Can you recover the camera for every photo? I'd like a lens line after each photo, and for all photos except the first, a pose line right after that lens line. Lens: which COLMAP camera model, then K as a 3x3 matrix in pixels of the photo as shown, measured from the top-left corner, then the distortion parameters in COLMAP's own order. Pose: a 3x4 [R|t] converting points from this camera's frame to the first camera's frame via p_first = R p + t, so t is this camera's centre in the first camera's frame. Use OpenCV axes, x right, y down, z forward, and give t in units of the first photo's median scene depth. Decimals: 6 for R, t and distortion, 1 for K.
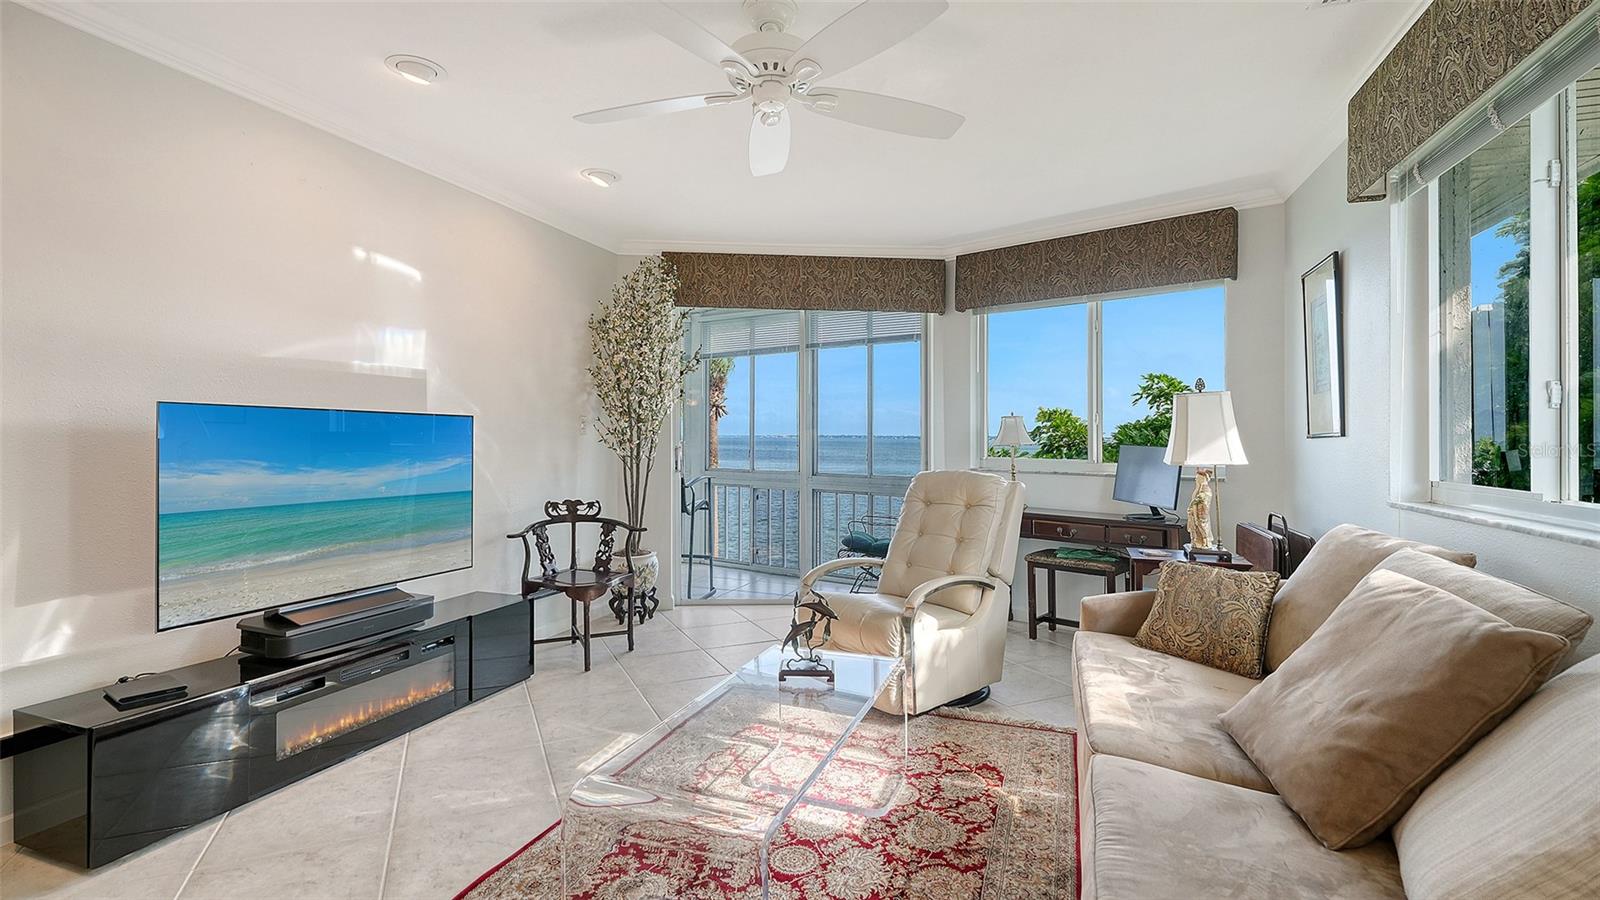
lens RADIAL K [[725.9, 0, 803.1], [0, 725.9, 435.5], [0, 0, 1]] dist [-0.005380, -0.000385]
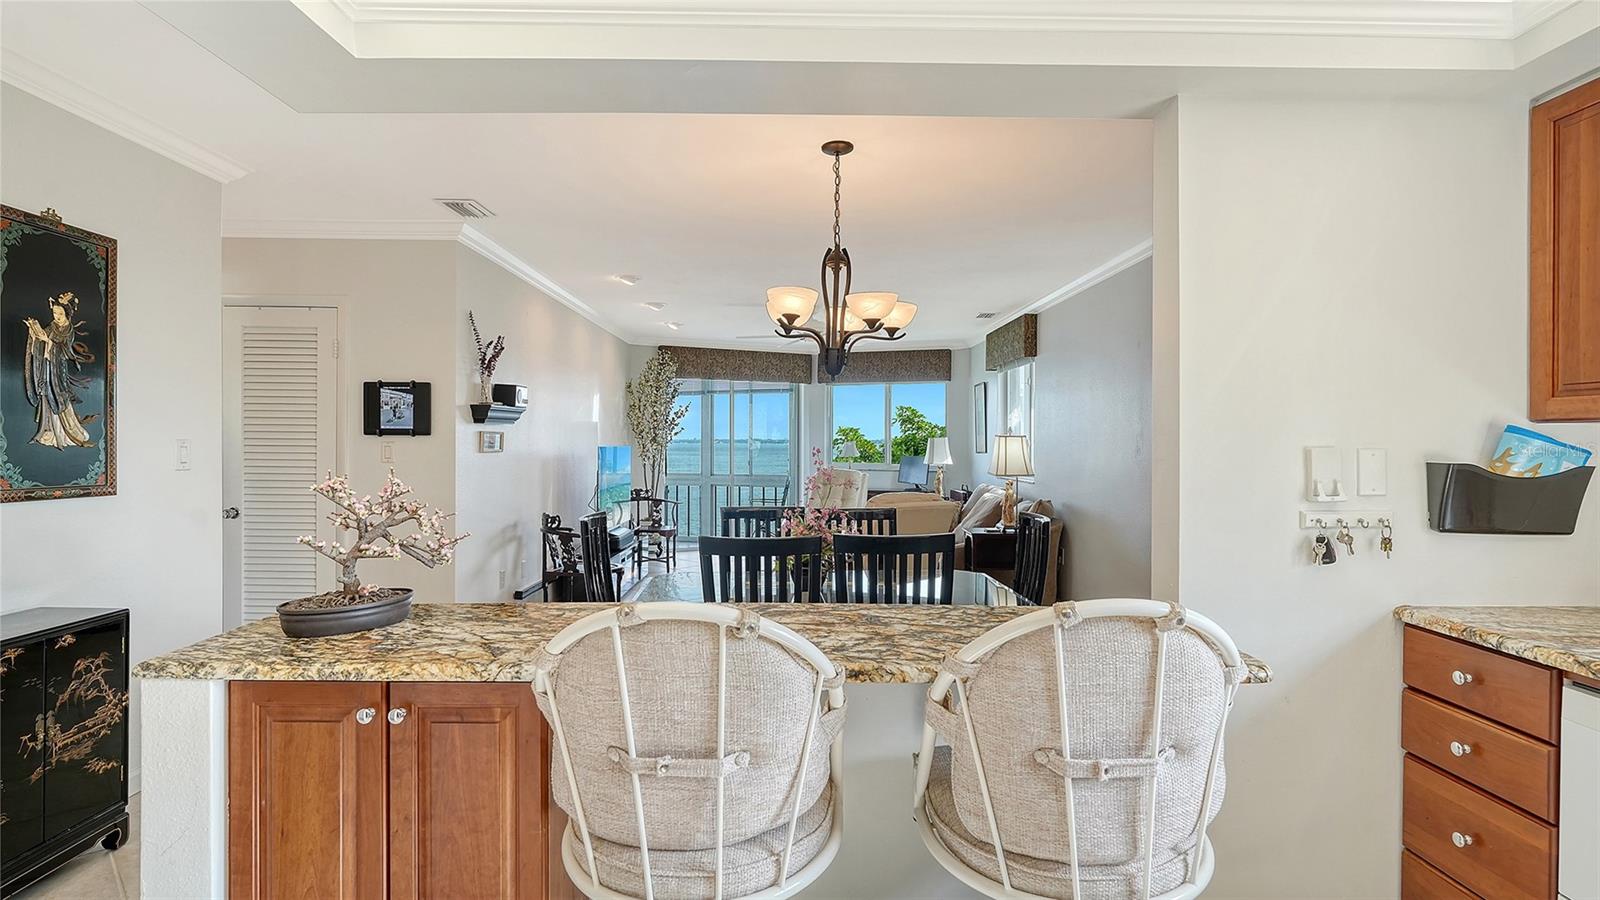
lens RADIAL K [[783.7, 0, 806.2], [0, 783.7, 450.2], [0, 0, 1]] dist [-0.016252, -0.000661]
pose [[0.936611, -0.008987, 0.350255, -0.612596], [0.003088, 0.999844, 0.017397, -0.042951], [-0.350356, -0.015213, 0.936493, -1.018782]]
